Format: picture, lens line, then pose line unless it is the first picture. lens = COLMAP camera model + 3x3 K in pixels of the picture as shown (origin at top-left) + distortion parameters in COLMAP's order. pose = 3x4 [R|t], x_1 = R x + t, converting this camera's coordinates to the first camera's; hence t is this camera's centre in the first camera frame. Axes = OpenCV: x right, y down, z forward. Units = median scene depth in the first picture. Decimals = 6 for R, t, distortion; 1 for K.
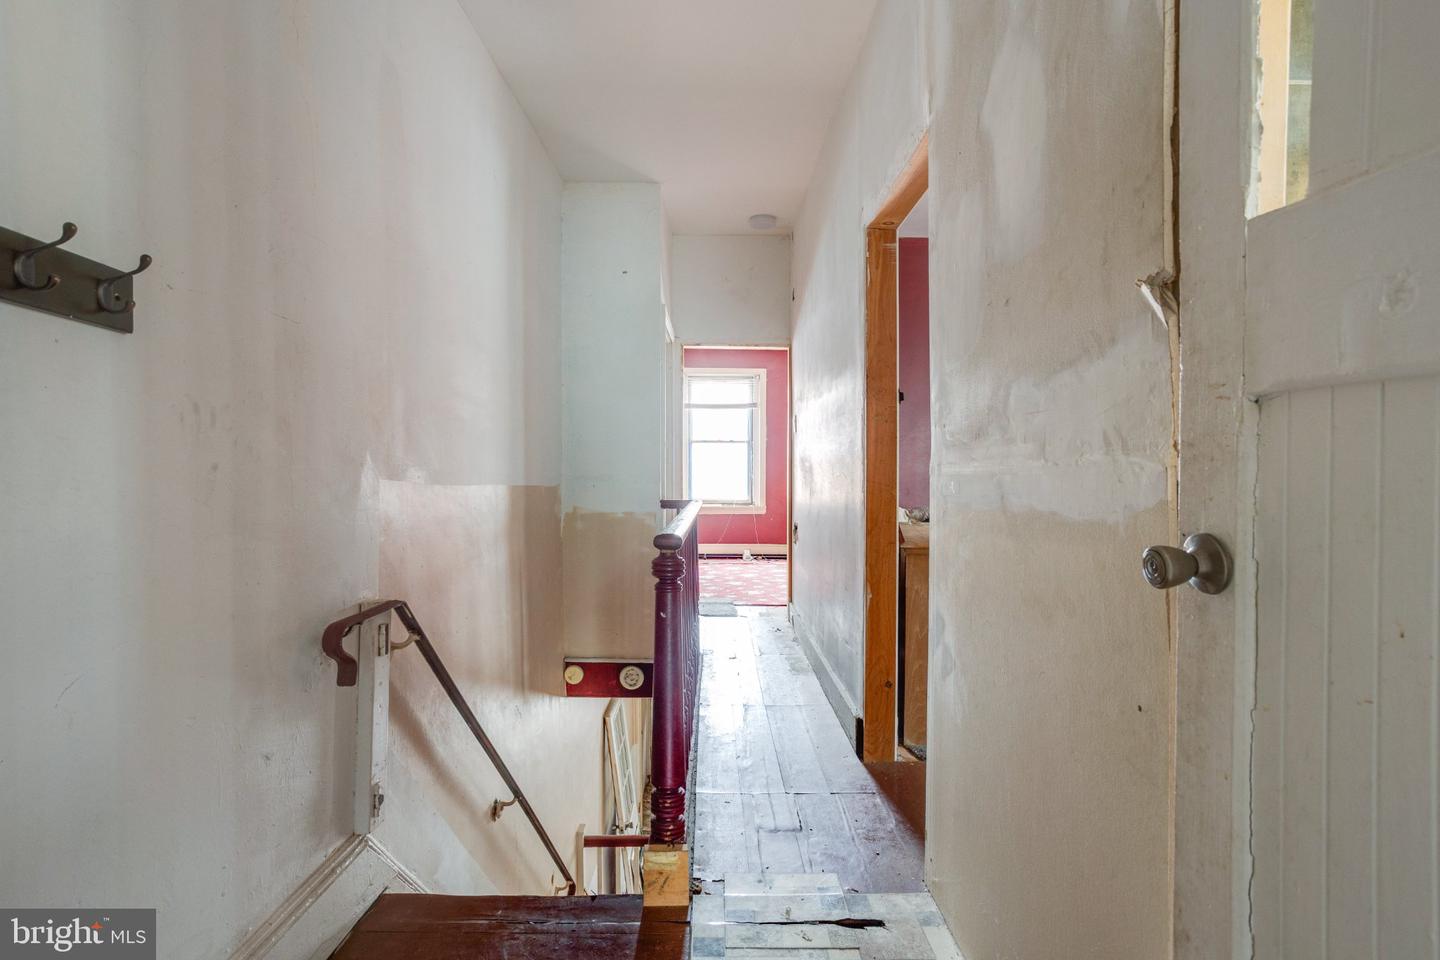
lens RADIAL K [[694.4, 0, 720.0], [0, 694.4, 480.0], [0, 0, 1]] dist [-0.060157, 0.039230]
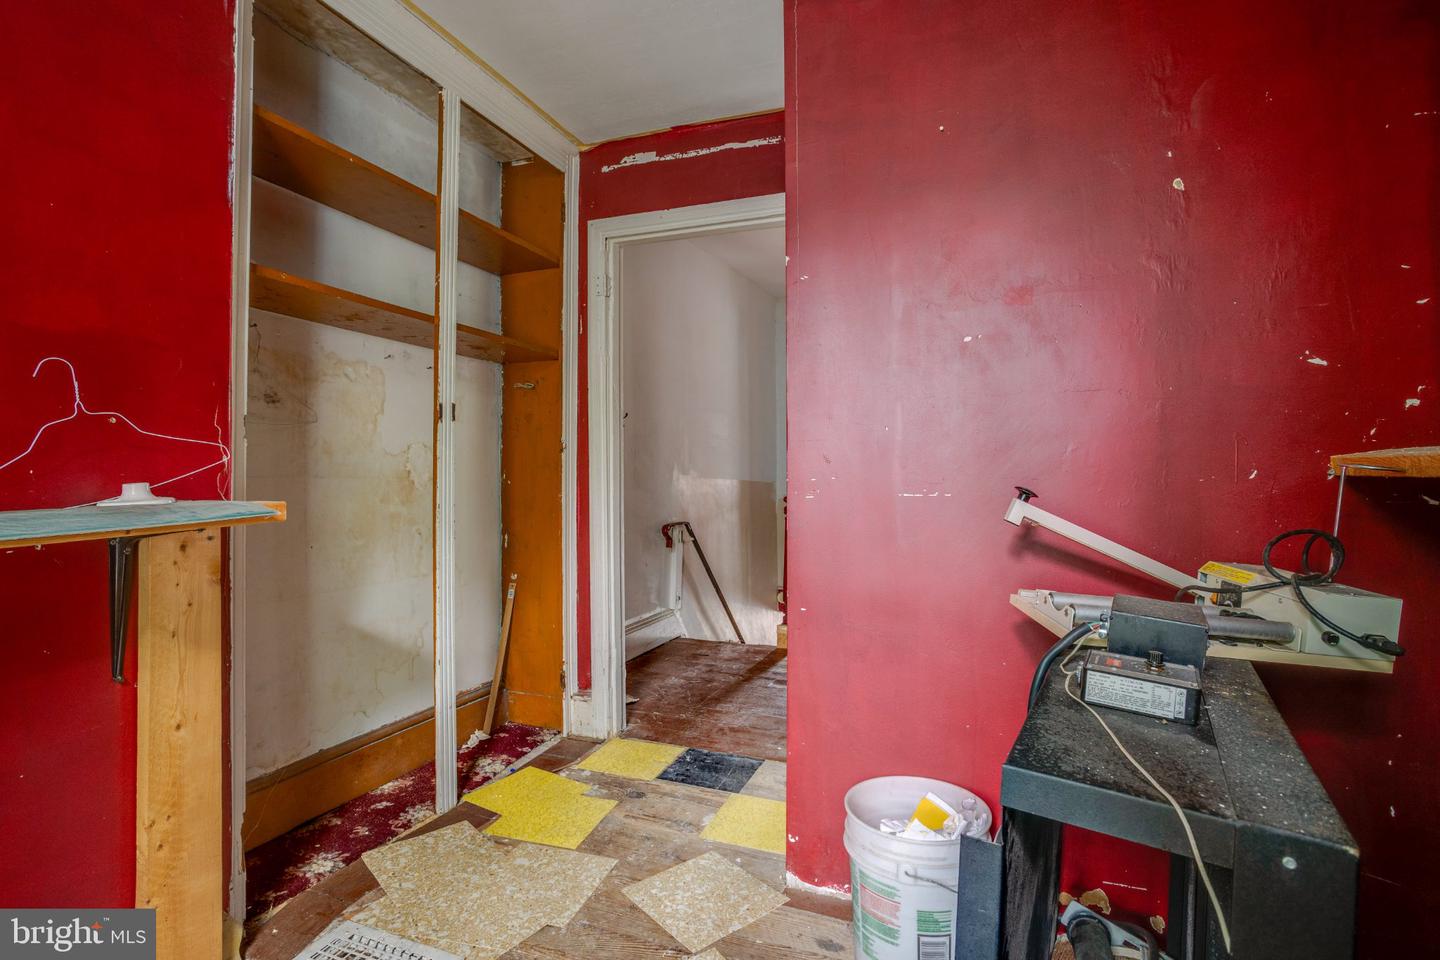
lens RADIAL K [[694.4, 0, 720.0], [0, 694.4, 480.0], [0, 0, 1]] dist [-0.060157, 0.039230]
pose [[0.926286, 0.000327, -0.376822, 0.593321], [-0.004230, 0.999946, -0.009528, 0.042532], [0.376798, 0.010420, 0.926237, -1.286642]]
